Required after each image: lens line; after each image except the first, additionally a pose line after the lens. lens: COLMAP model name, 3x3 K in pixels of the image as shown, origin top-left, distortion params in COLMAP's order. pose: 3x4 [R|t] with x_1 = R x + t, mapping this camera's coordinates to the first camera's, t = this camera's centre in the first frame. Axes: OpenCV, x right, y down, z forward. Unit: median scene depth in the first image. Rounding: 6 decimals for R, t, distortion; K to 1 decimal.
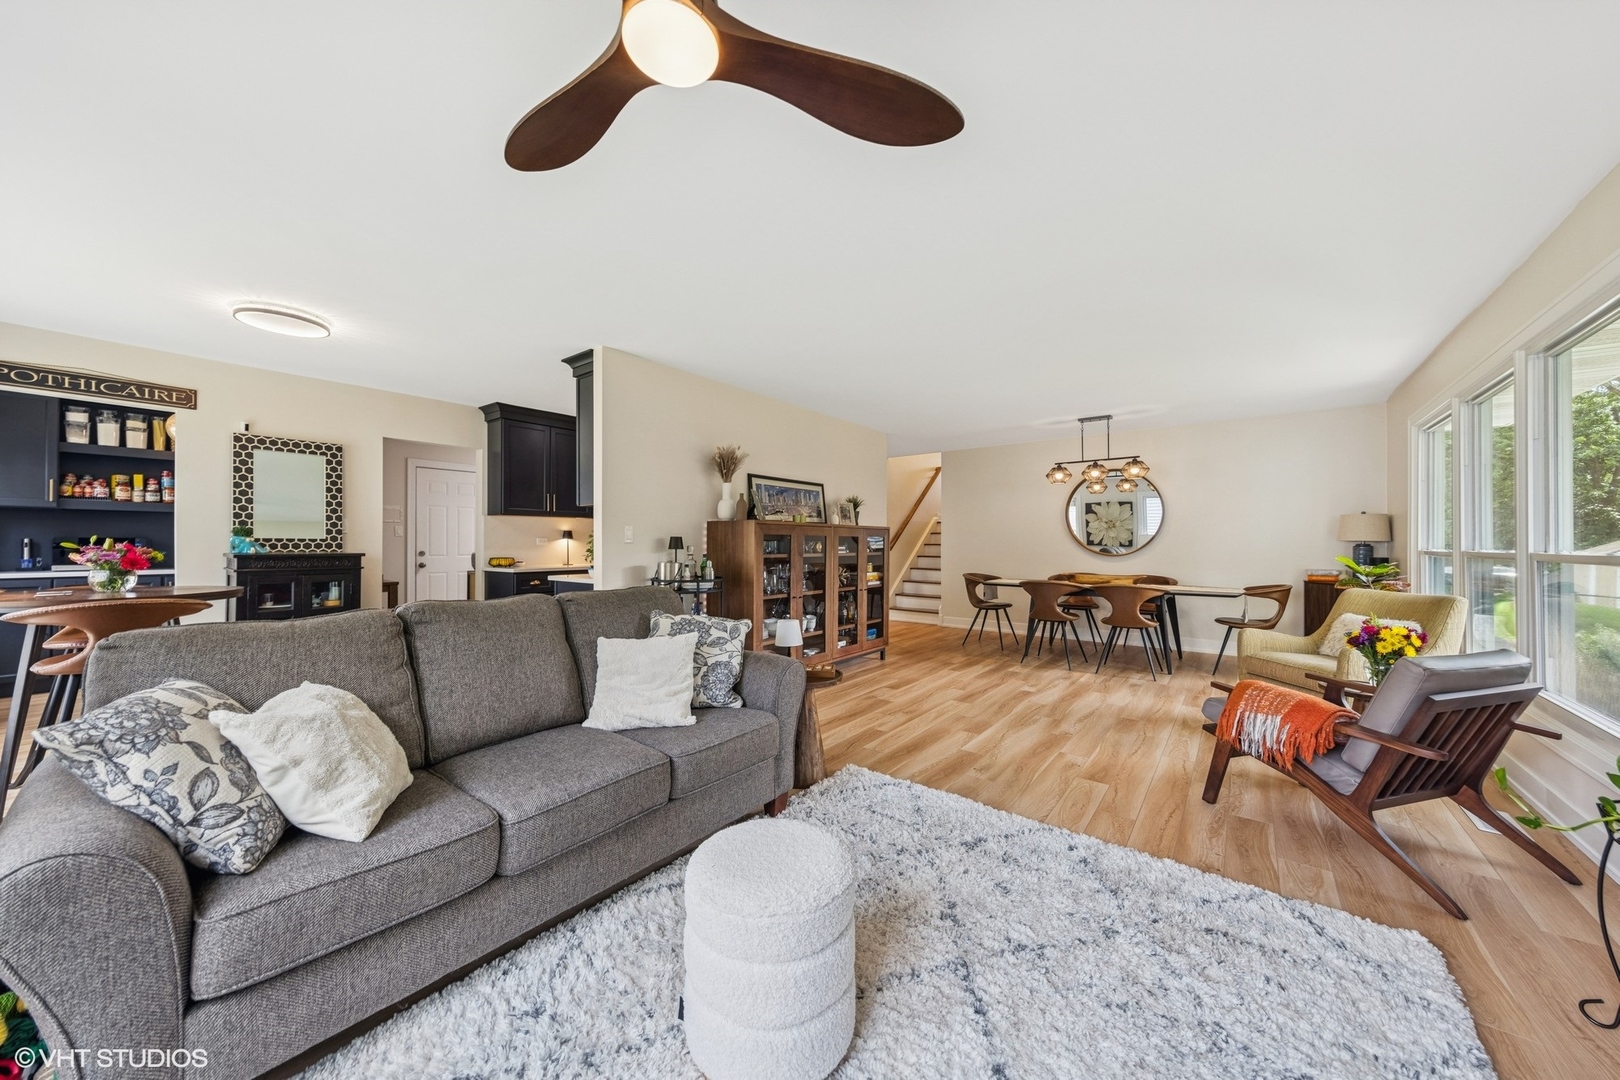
lens RADIAL K [[557.1, 0, 813.0], [0, 557.1, 538.8], [0, 0, 1]] dist [0.001980, 0.000216]
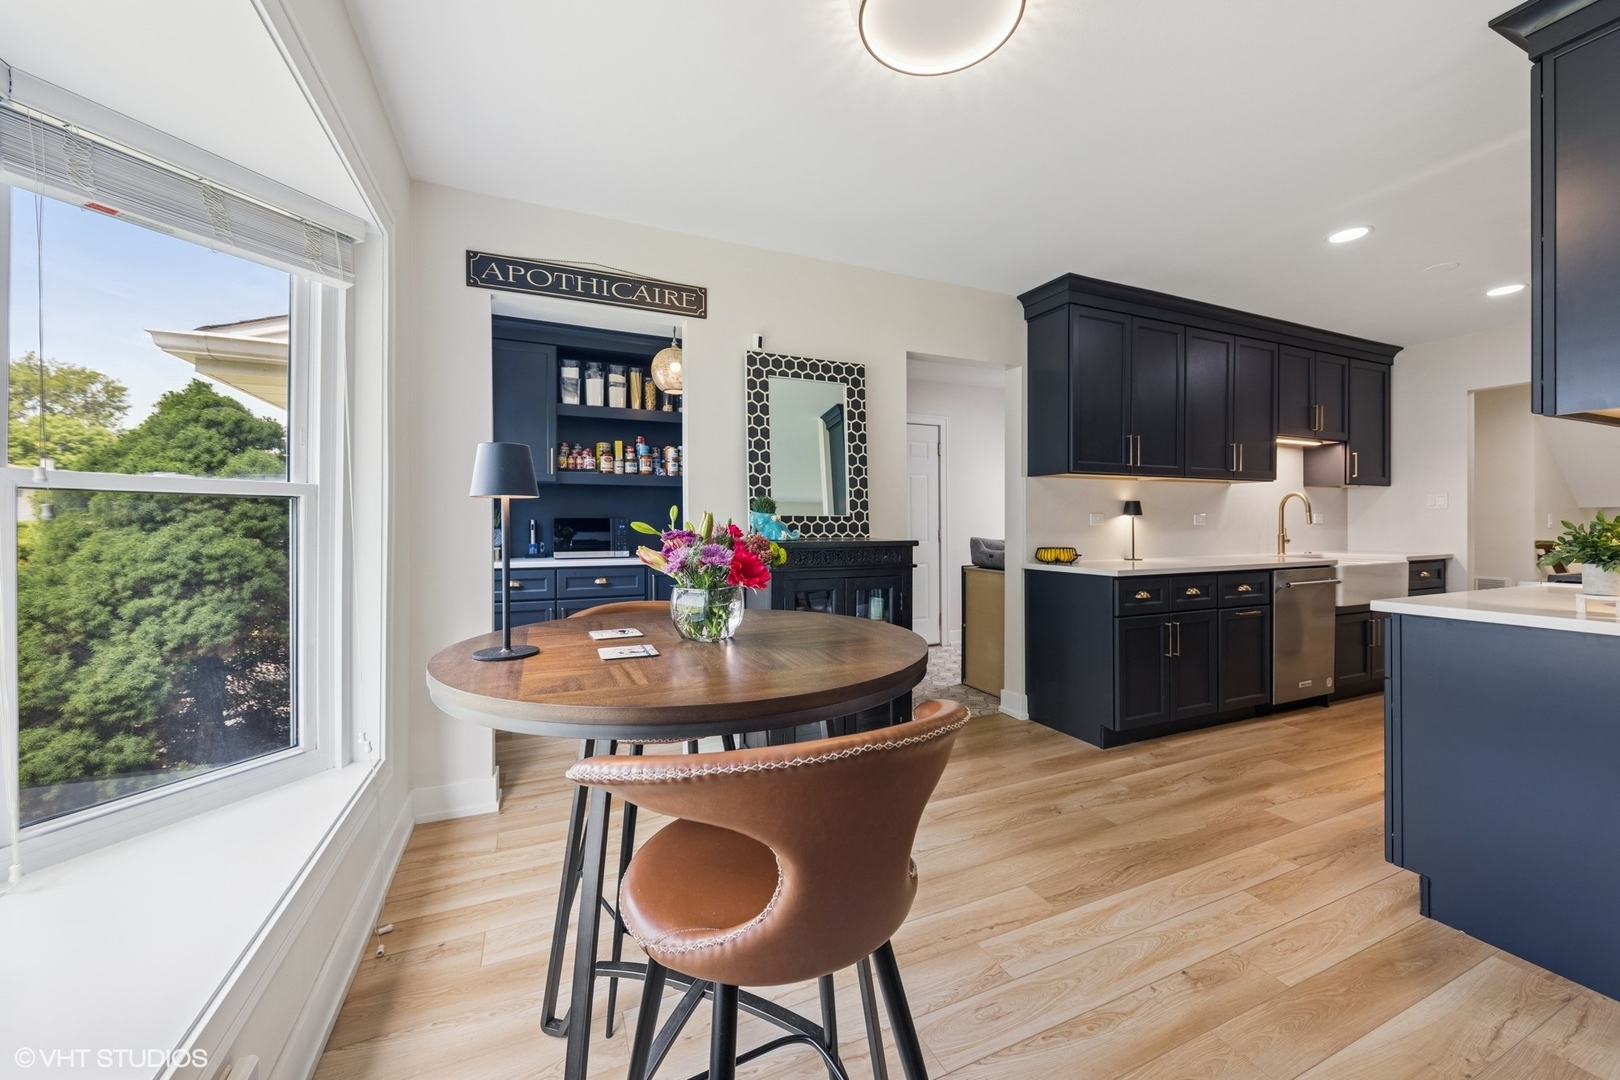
lens RADIAL K [[607.2, 0, 812.1], [0, 607.2, 525.5], [0, 0, 1]] dist [0.006802, -0.000054]
pose [[0.878600, -0.002369, -0.477552, -0.577303], [0.007124, 0.999941, 0.008147, 0.003953], [0.477505, -0.010560, 0.878566, 0.381238]]
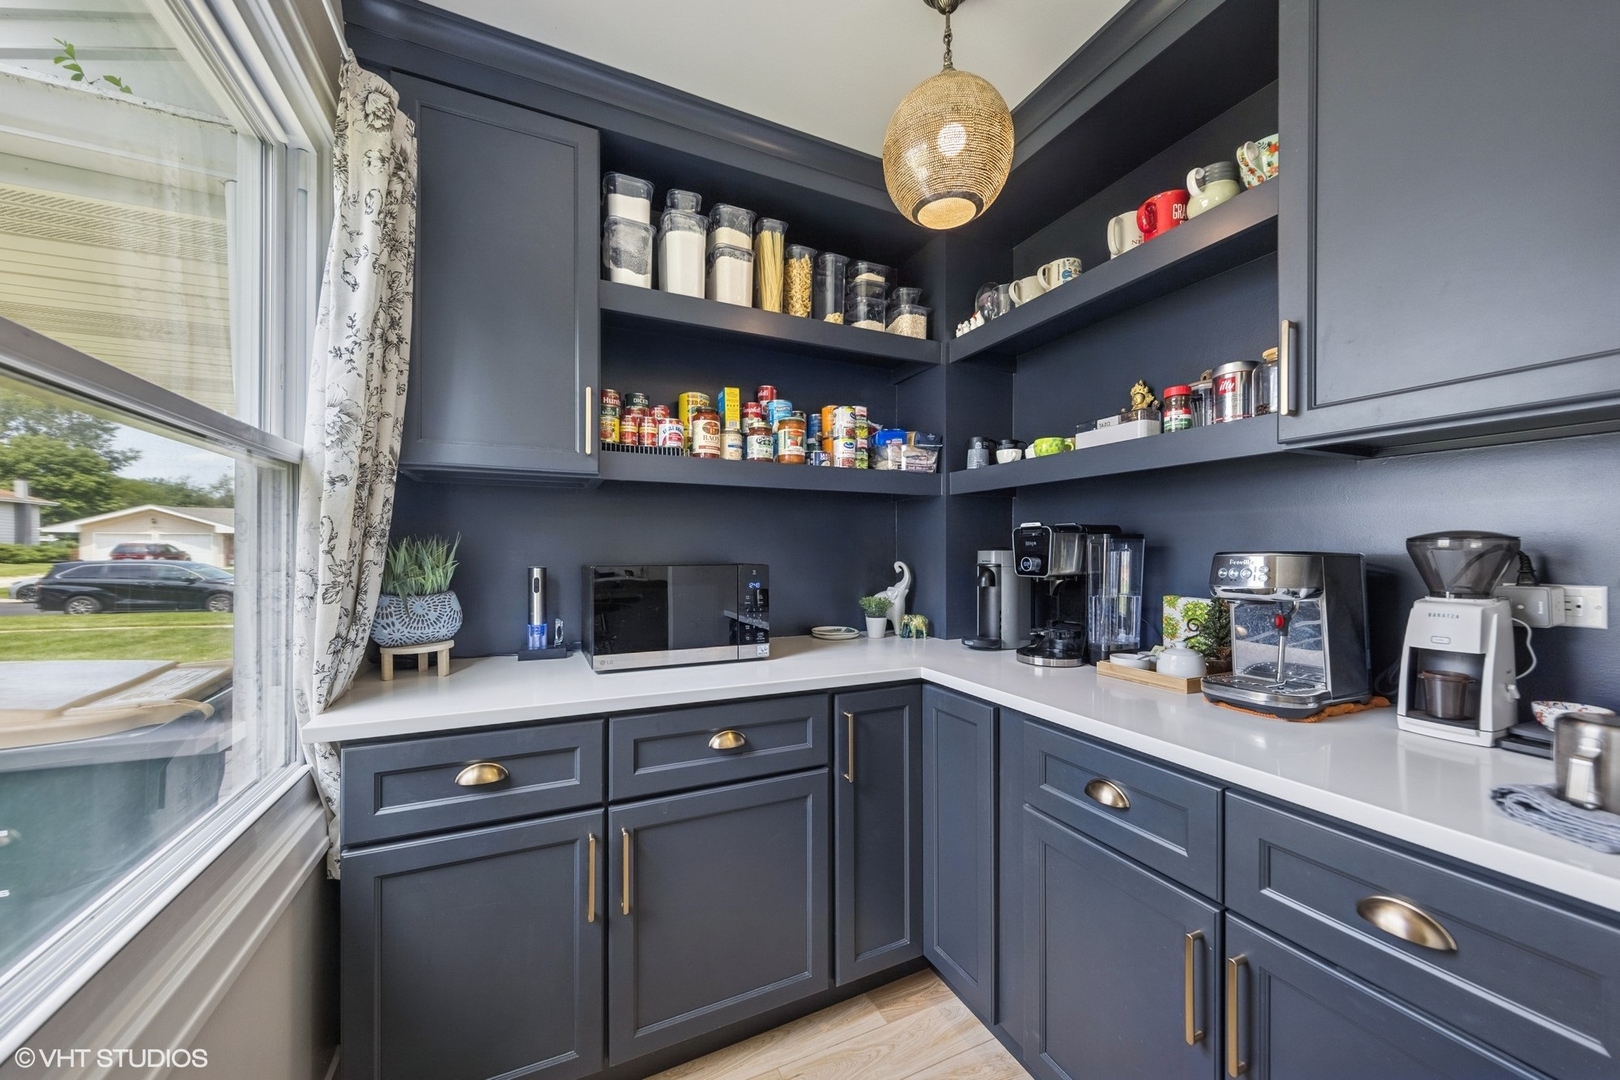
lens RADIAL K [[607.2, 0, 809.0], [0, 607.2, 549.7], [0, 0, 1]] dist [0.006802, -0.000054]
pose [[0.880521, -0.000246, -0.474007, -1.056952], [0.003645, 0.999974, 0.006251, -0.013302], [0.473993, -0.007232, 0.880499, 0.732966]]
